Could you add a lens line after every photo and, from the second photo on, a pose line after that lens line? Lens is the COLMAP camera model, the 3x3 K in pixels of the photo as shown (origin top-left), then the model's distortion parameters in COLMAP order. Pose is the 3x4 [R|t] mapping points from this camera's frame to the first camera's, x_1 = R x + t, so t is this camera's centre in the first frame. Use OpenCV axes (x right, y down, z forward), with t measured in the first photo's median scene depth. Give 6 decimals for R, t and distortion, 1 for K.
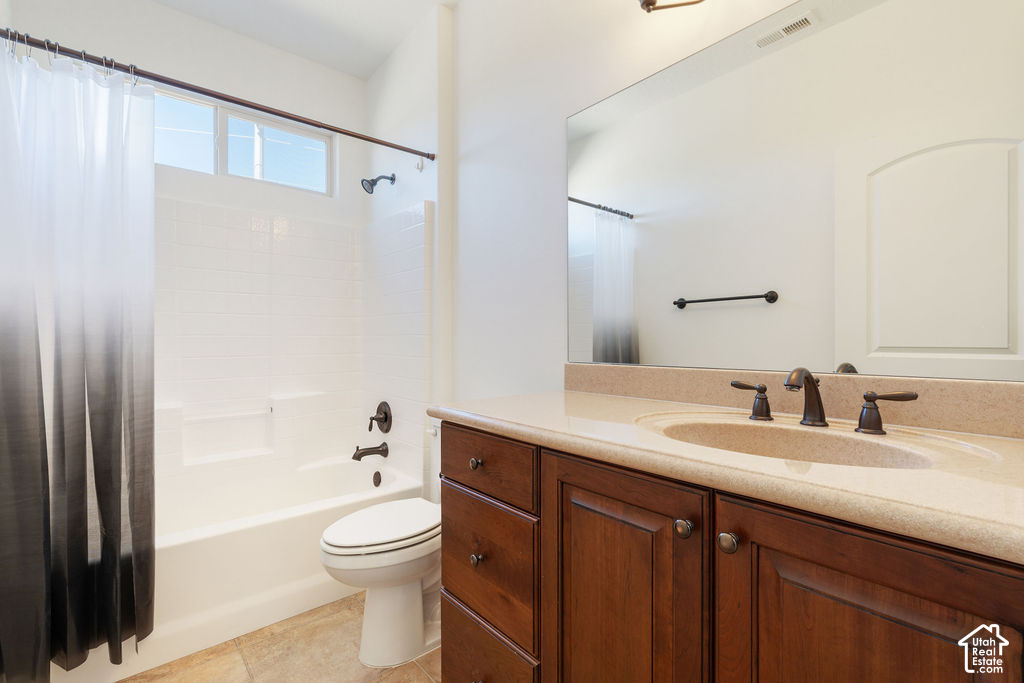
lens RADIAL K [[467.6, 0, 512.0], [0, 467.6, 341.5], [0, 0, 1]] dist [-0.002192, -0.000282]
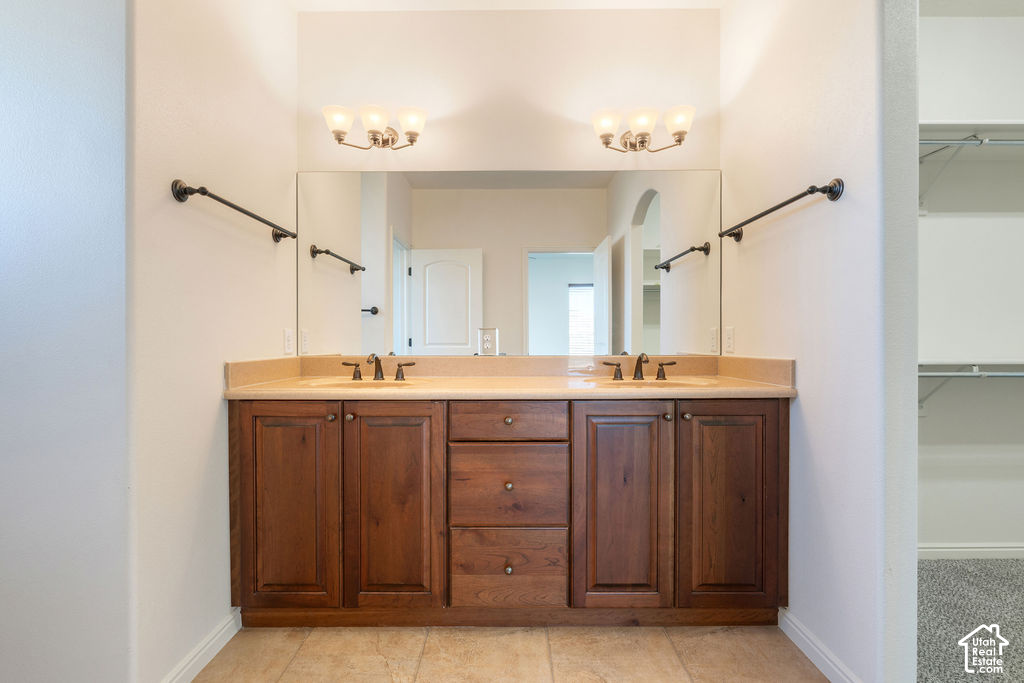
lens RADIAL K [[441.7, 0, 512.0], [0, 441.7, 341.5], [0, 0, 1]] dist [0.000848, 0.000071]
pose [[0.659218, -0.010038, 0.751885, -0.481404], [0.000394, 0.999915, 0.013003, -0.027468], [-0.751952, -0.008276, 0.659166, -0.802742]]
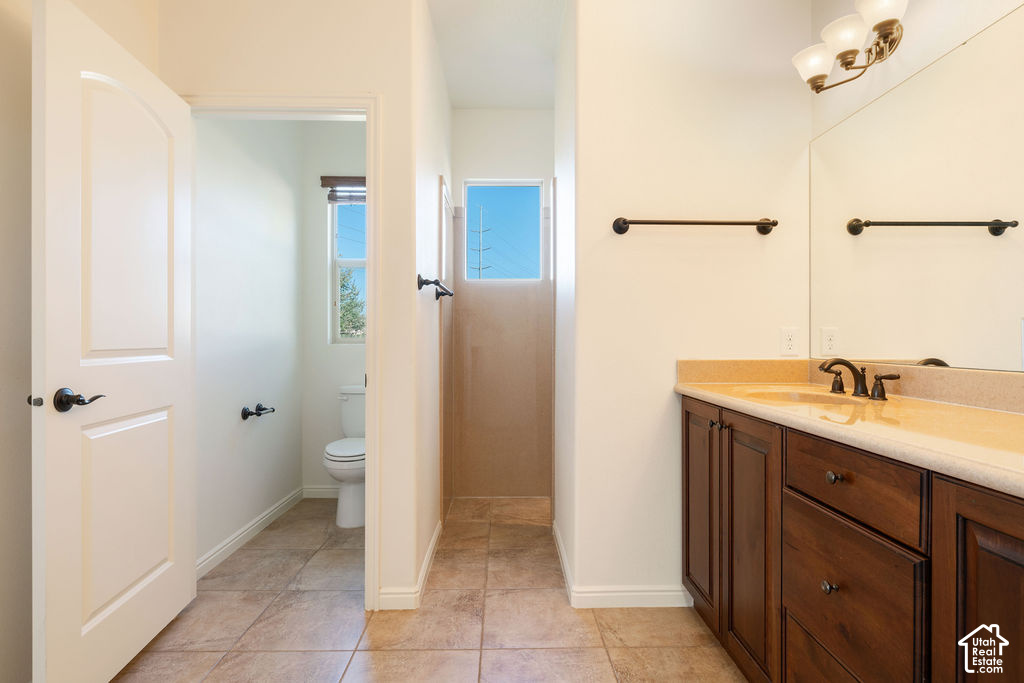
lens RADIAL K [[529.1, 0, 512.0], [0, 529.1, 341.5], [0, 0, 1]] dist [-0.001051, 0.000095]
pose [[0.760134, -0.006658, -0.649733, 0.852721], [0.012193, 0.999918, 0.004019, -0.022139], [0.649652, -0.010977, 0.760152, -1.027506]]
